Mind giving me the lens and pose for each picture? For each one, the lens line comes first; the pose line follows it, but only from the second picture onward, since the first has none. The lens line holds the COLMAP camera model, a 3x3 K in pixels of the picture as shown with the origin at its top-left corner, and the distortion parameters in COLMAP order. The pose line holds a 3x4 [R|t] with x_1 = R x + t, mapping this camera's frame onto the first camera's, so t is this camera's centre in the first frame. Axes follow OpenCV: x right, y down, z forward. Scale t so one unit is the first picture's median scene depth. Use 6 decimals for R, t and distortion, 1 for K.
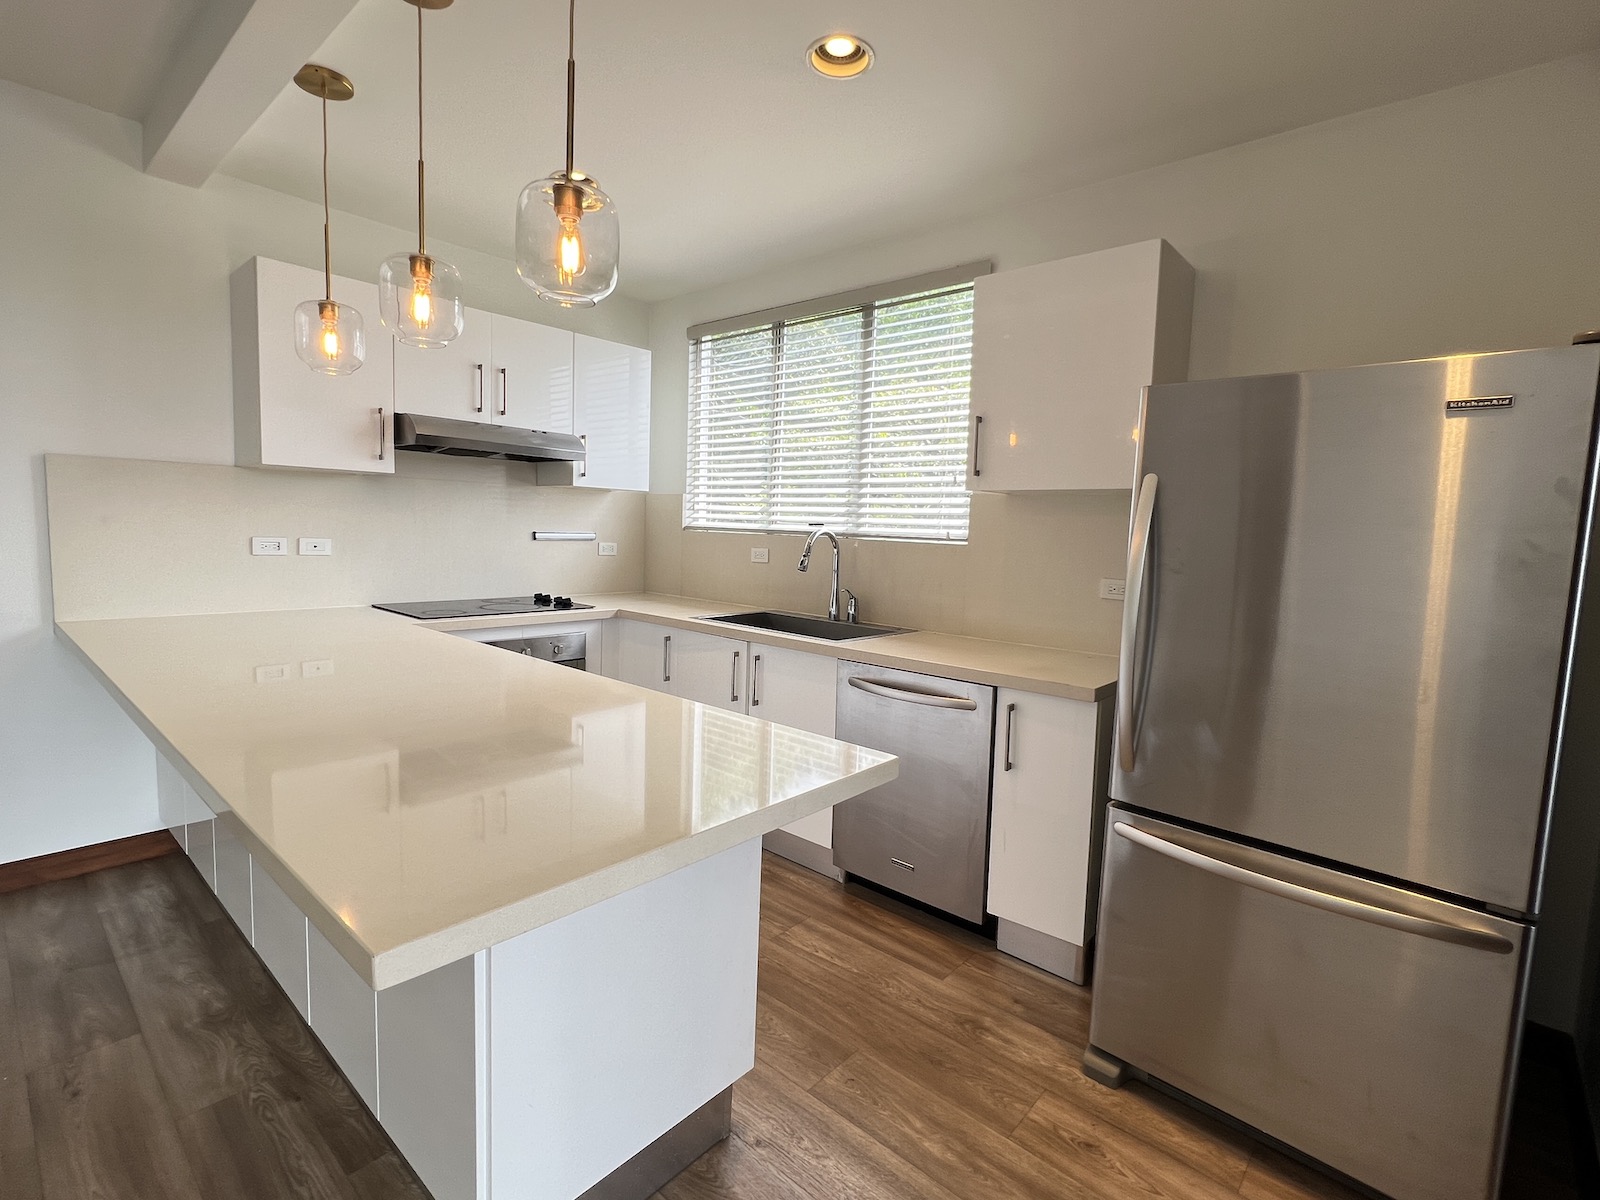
lens RADIAL K [[755.7, 0, 800.0], [0, 755.7, 600.0], [0, 0, 1]] dist [-0.000859, -0.000179]
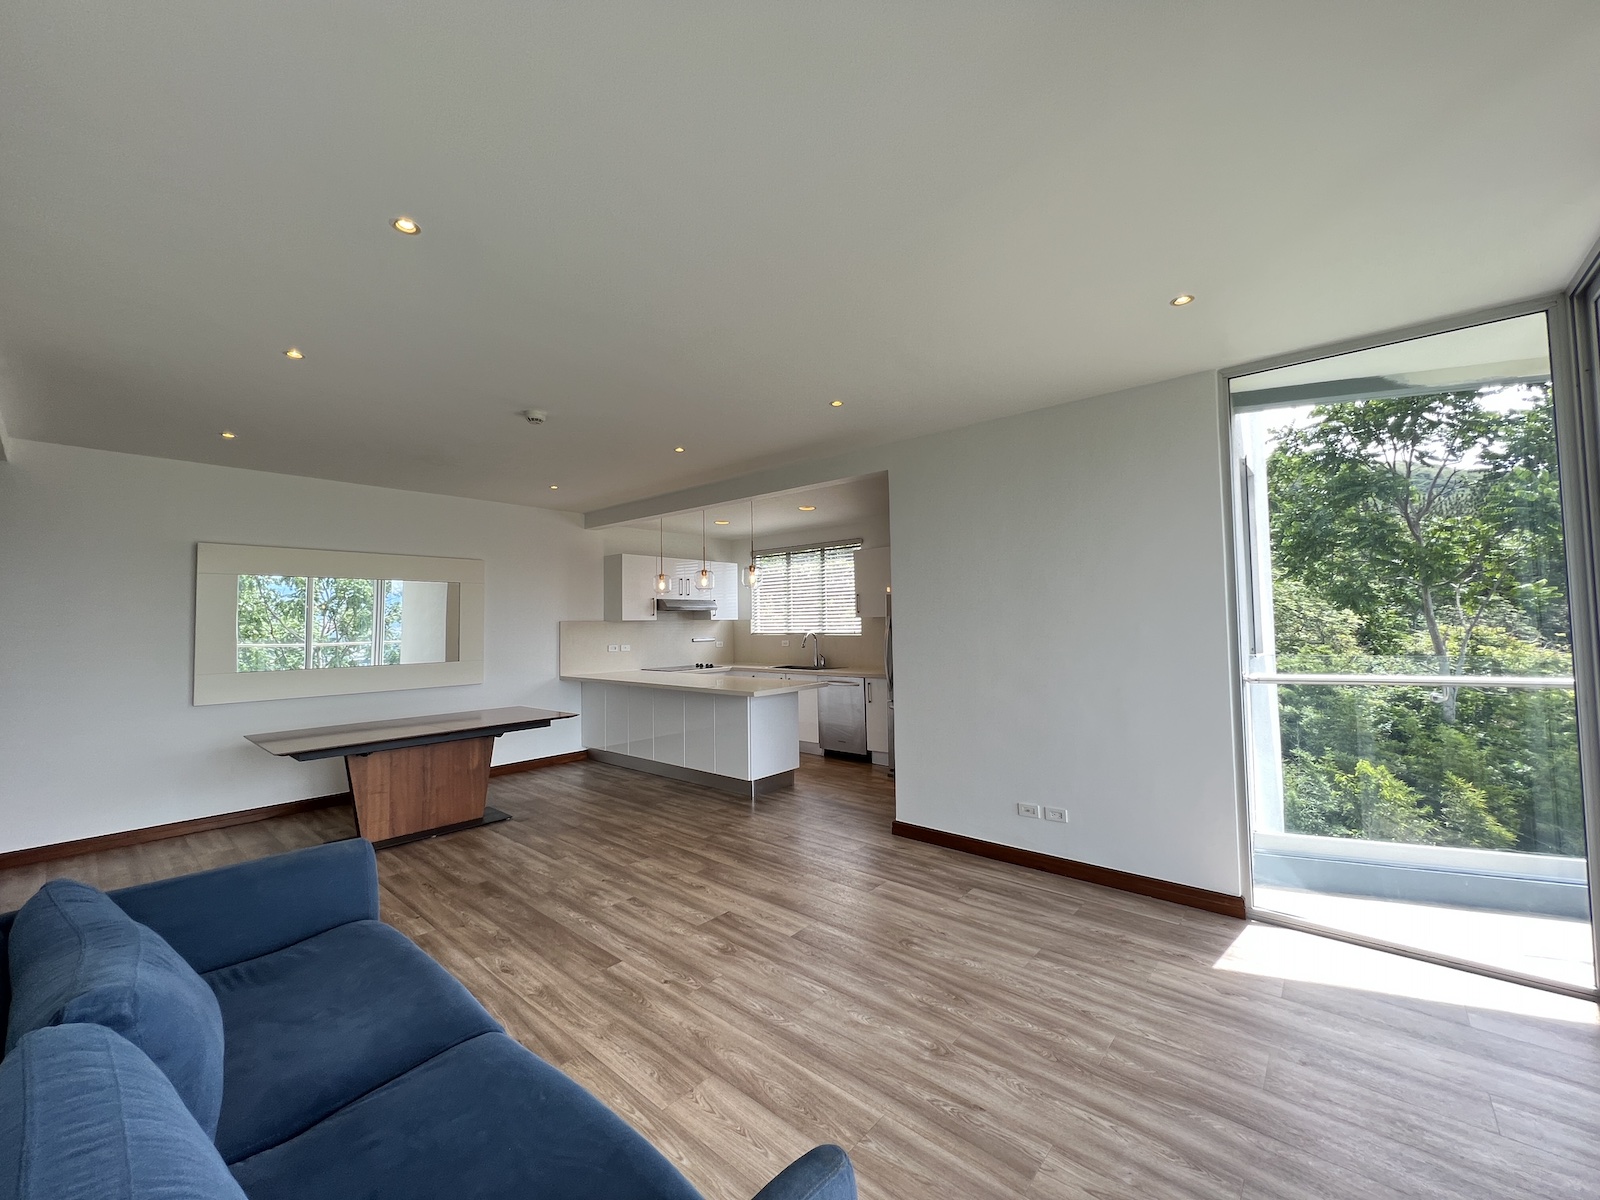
lens RADIAL K [[634.8, 0, 800.0], [0, 634.8, 600.0], [0, 0, 1]] dist [-0.000786, 0.000000]
pose [[0.998638, -0.051165, 0.010217, -0.023455], [0.052077, 0.989473, -0.135022, 0.100219], [-0.003202, 0.135370, 0.990790, -1.297476]]
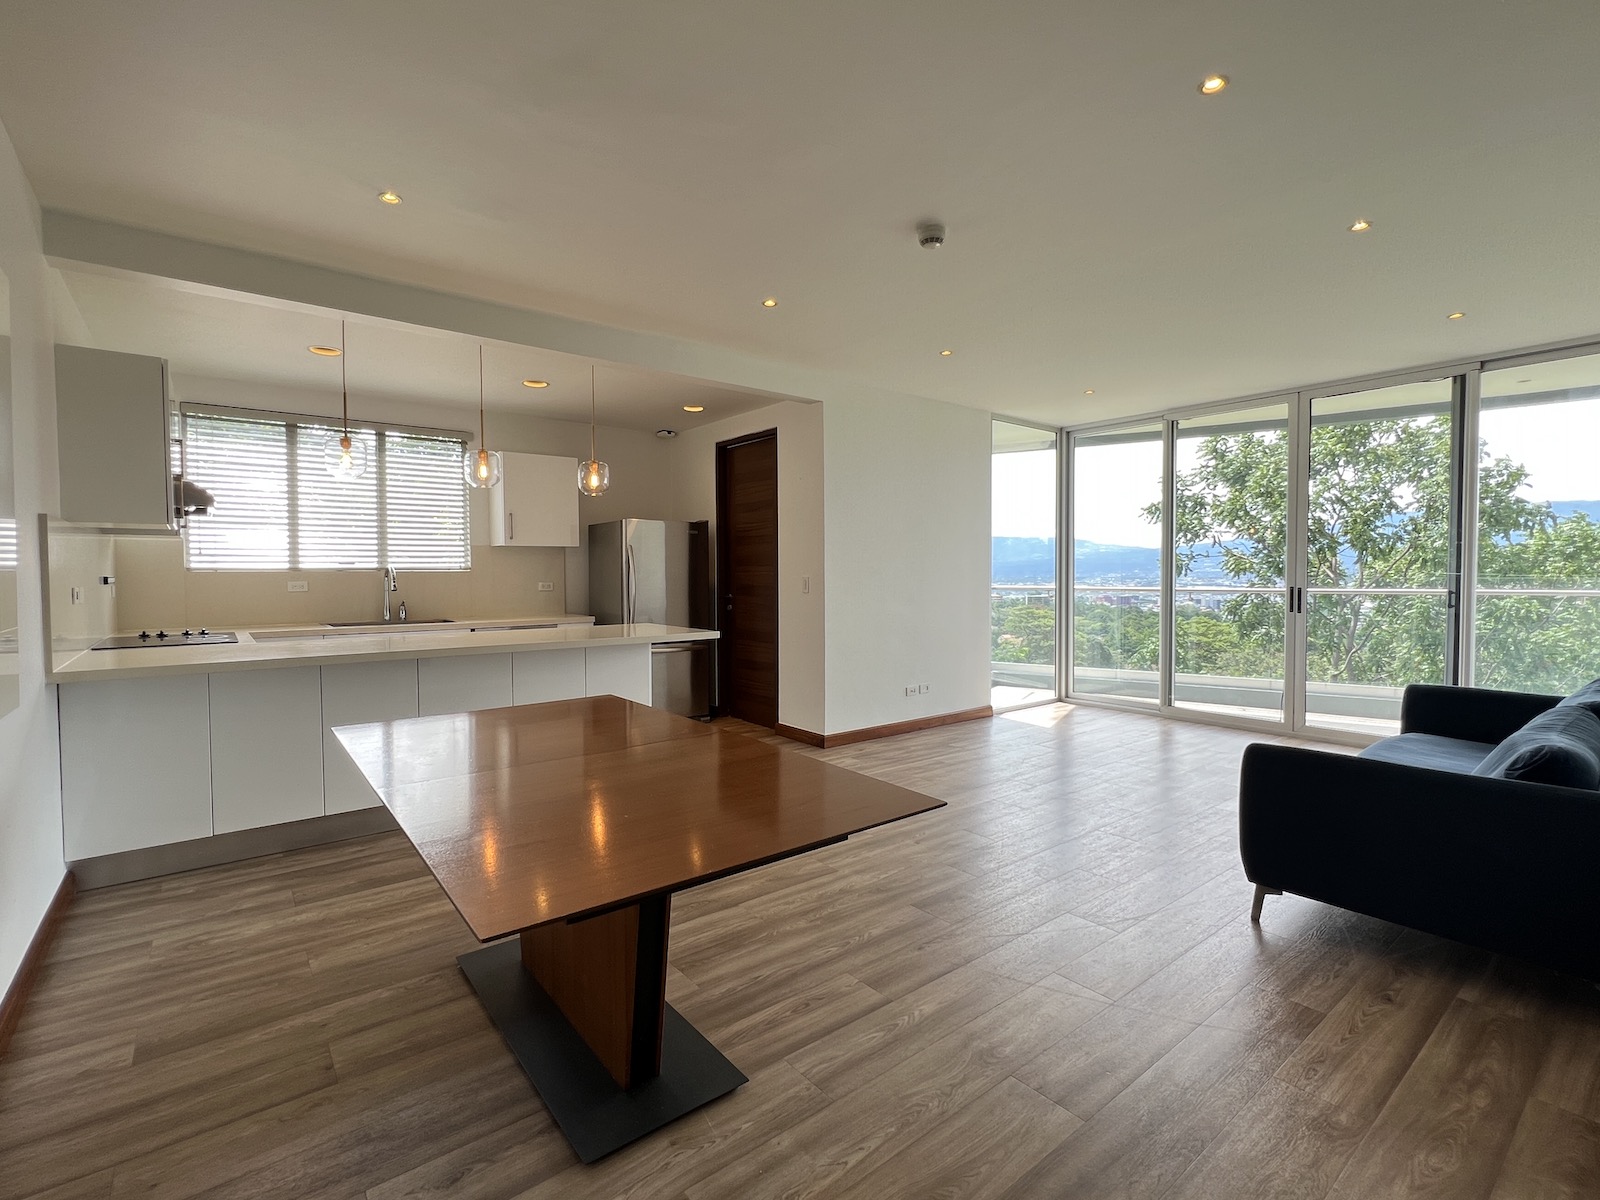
lens RADIAL K [[728.6, 0, 800.0], [0, 728.6, 600.0], [0, 0, 1]] dist [0.027883, 0.000132]
pose [[0.187319, -0.077634, 0.979227, -1.449156], [0.107754, 0.992480, 0.058072, -0.016221], [-0.976371, 0.094638, 0.194275, -0.189120]]
